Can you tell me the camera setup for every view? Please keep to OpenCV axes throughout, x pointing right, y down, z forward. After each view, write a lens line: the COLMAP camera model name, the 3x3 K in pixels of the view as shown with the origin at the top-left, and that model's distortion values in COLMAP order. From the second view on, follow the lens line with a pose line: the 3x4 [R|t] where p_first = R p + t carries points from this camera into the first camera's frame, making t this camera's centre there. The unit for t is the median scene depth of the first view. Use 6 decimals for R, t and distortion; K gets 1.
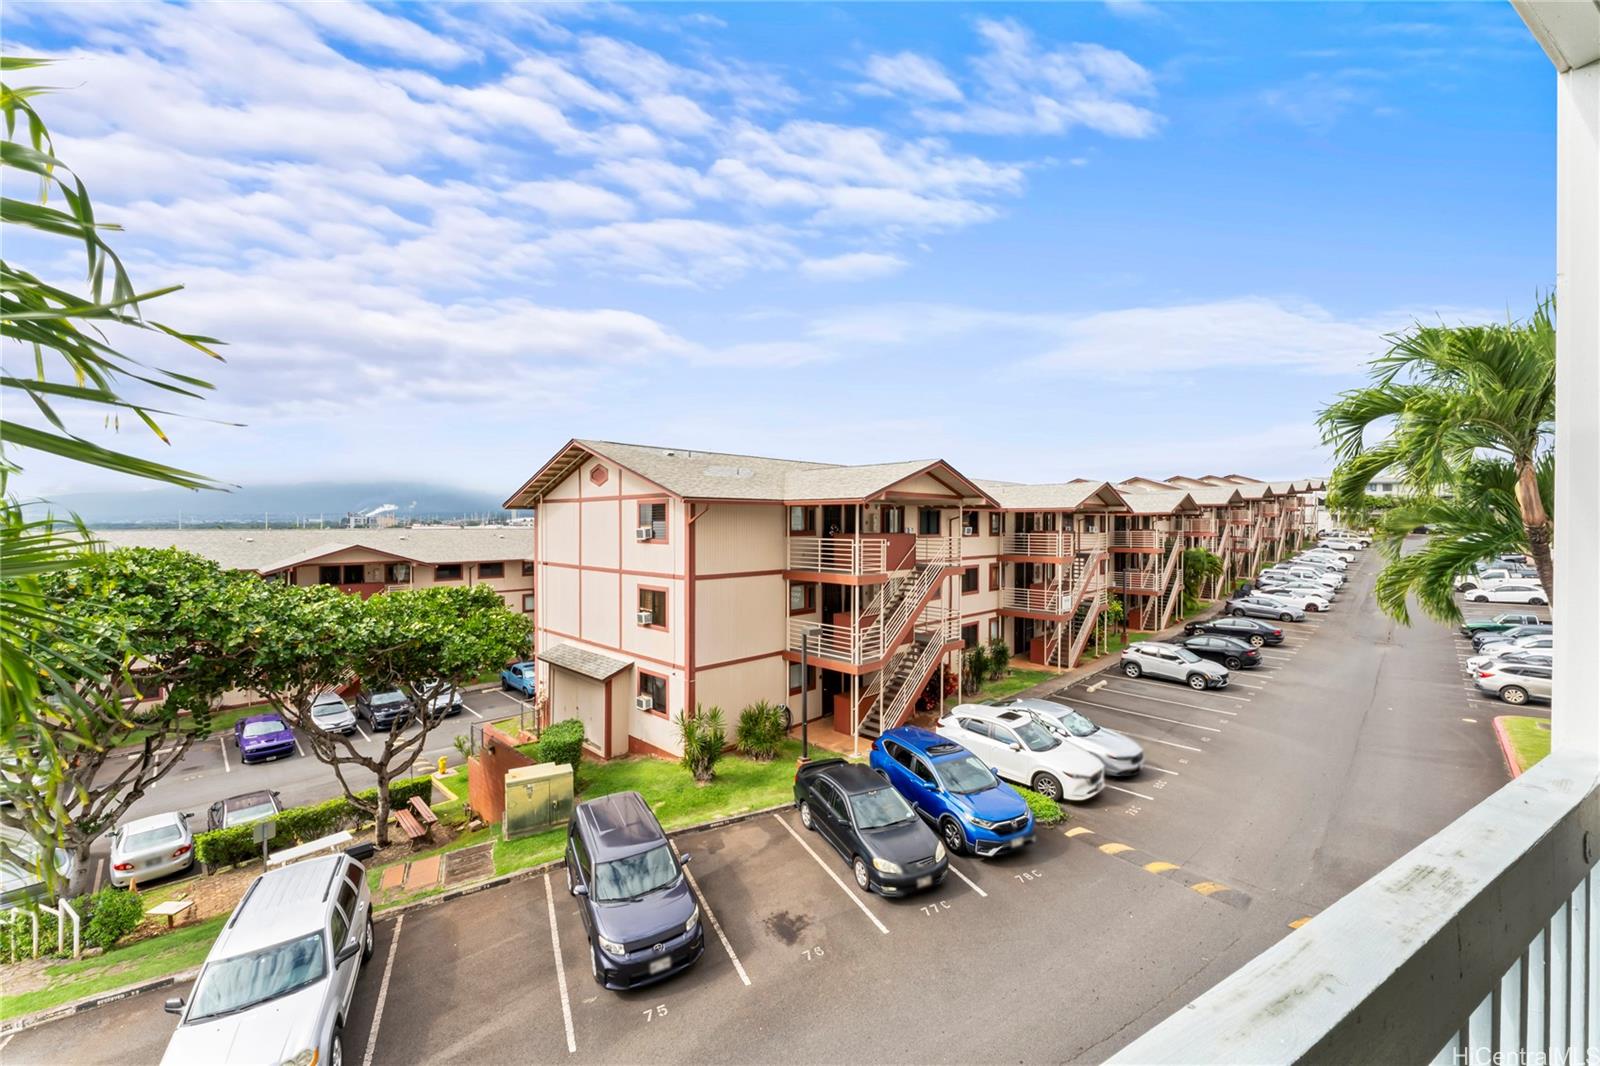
lens RADIAL K [[637.1, 0, 798.9], [0, 637.1, 532.3], [0, 0, 1]] dist [-0.006466, 0.001178]
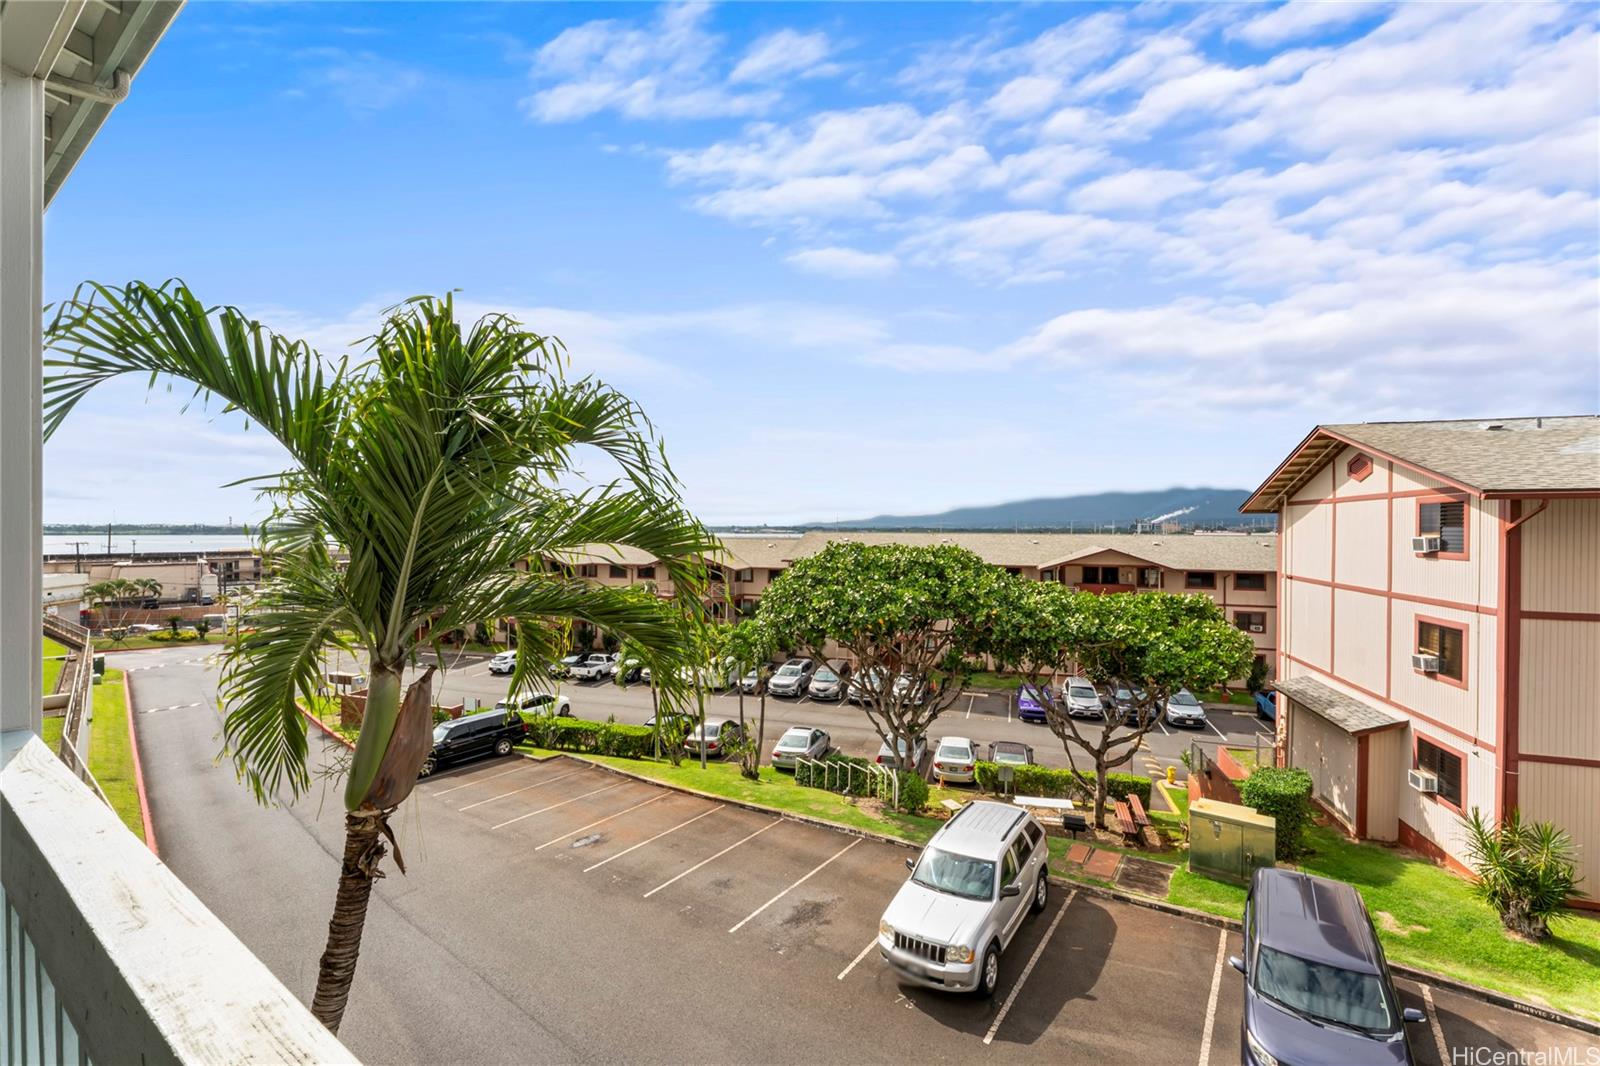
lens RADIAL K [[637.1, 0, 796.8], [0, 637.1, 533.1], [0, 0, 1]] dist [-0.006466, 0.001178]
pose [[0.445245, 0.009589, -0.895358, 0.079183], [-0.017129, 0.999851, 0.002190, -0.000061], [0.895245, 0.014361, 0.445343, 0.051893]]
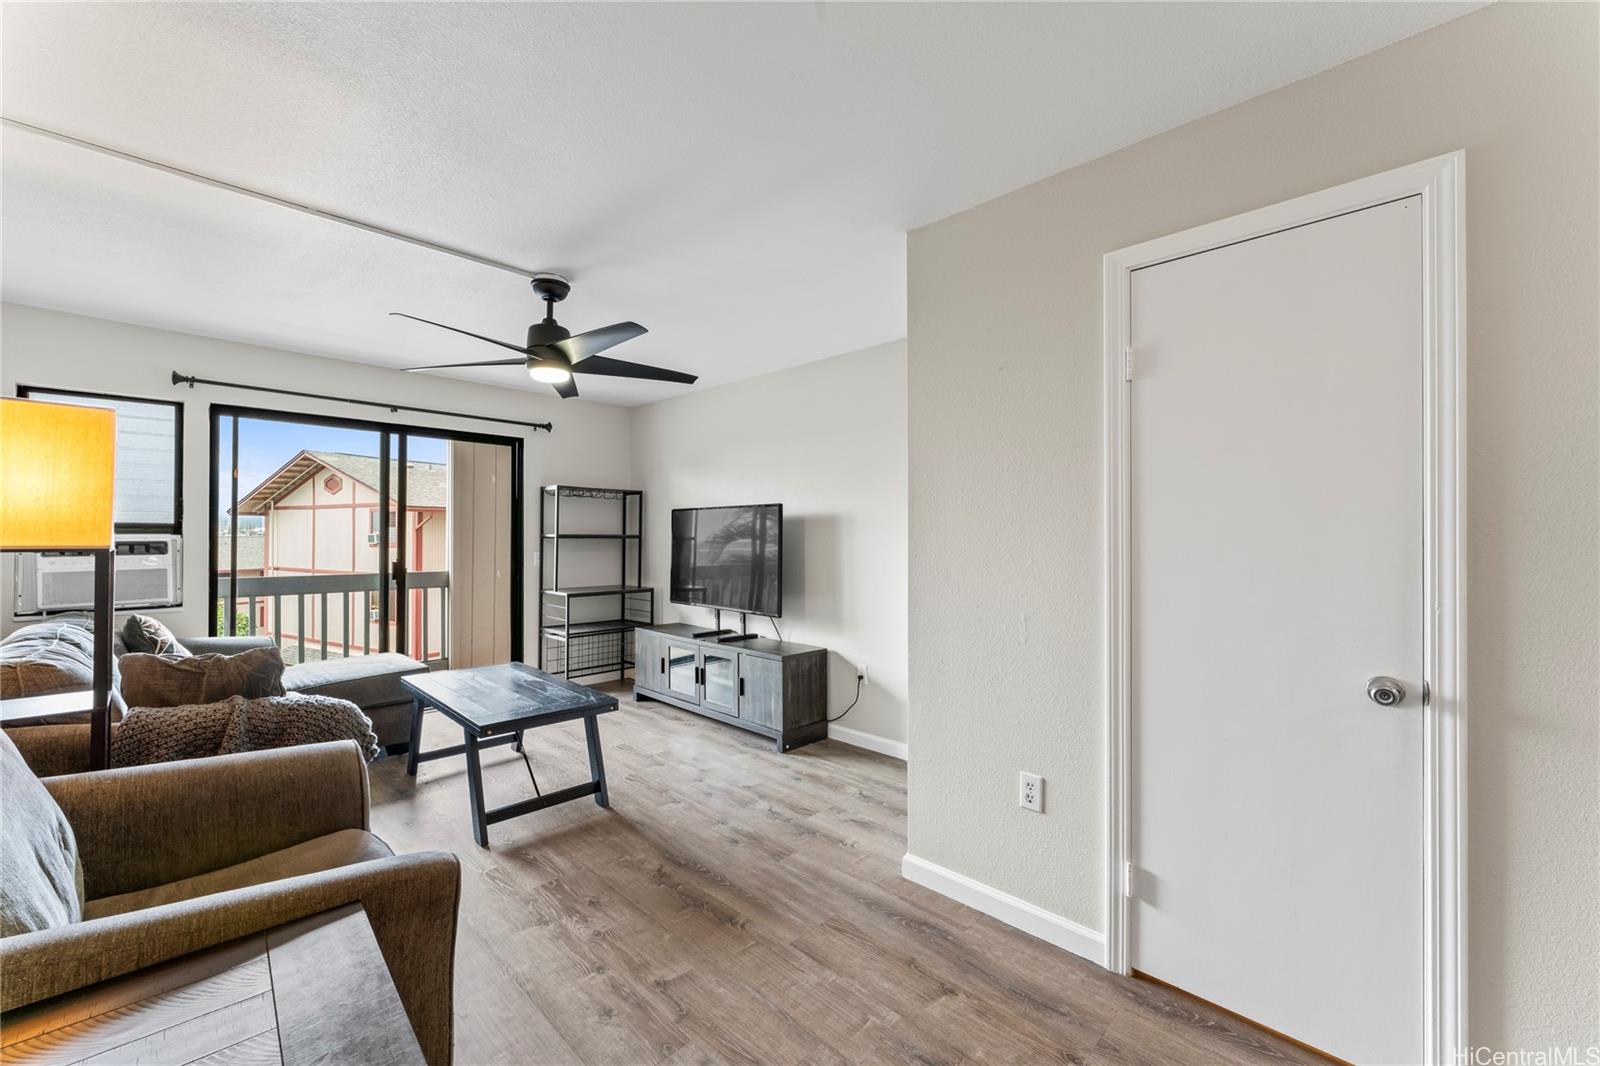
lens RADIAL K [[637.1, 0, 801.9], [0, 637.1, 531.0], [0, 0, 1]] dist [-0.006466, 0.001178]
pose [[0.961107, 0.005414, 0.276124, 0.166518], [0.000120, 0.999800, -0.020019, 0.011445], [-0.276177, 0.019273, 0.960914, -0.271163]]
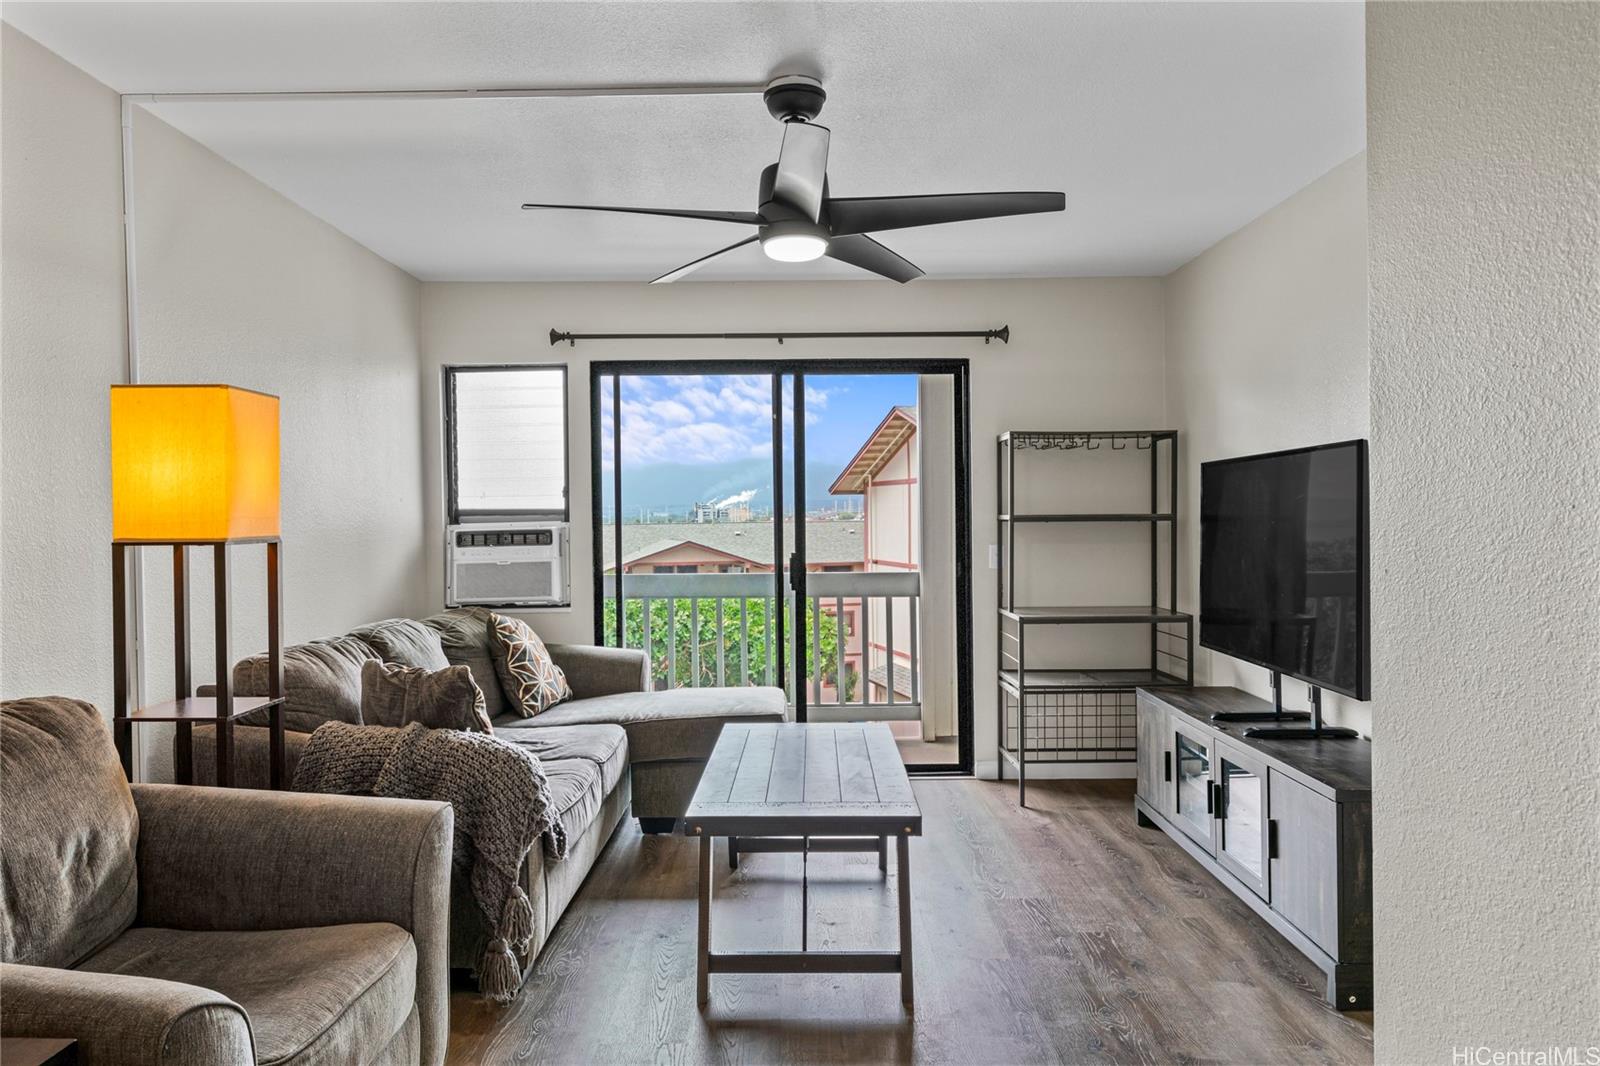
lens RADIAL K [[1053.2, 0, 794.0], [0, 1053.2, 529.1], [0, 0, 1]] dist [-0.001388, -0.001677]
pose [[0.864979, -0.003341, -0.501797, 0.221042], [0.003421, 0.999994, -0.000760, 0.010971], [0.501797, -0.001059, 0.864985, -0.240283]]
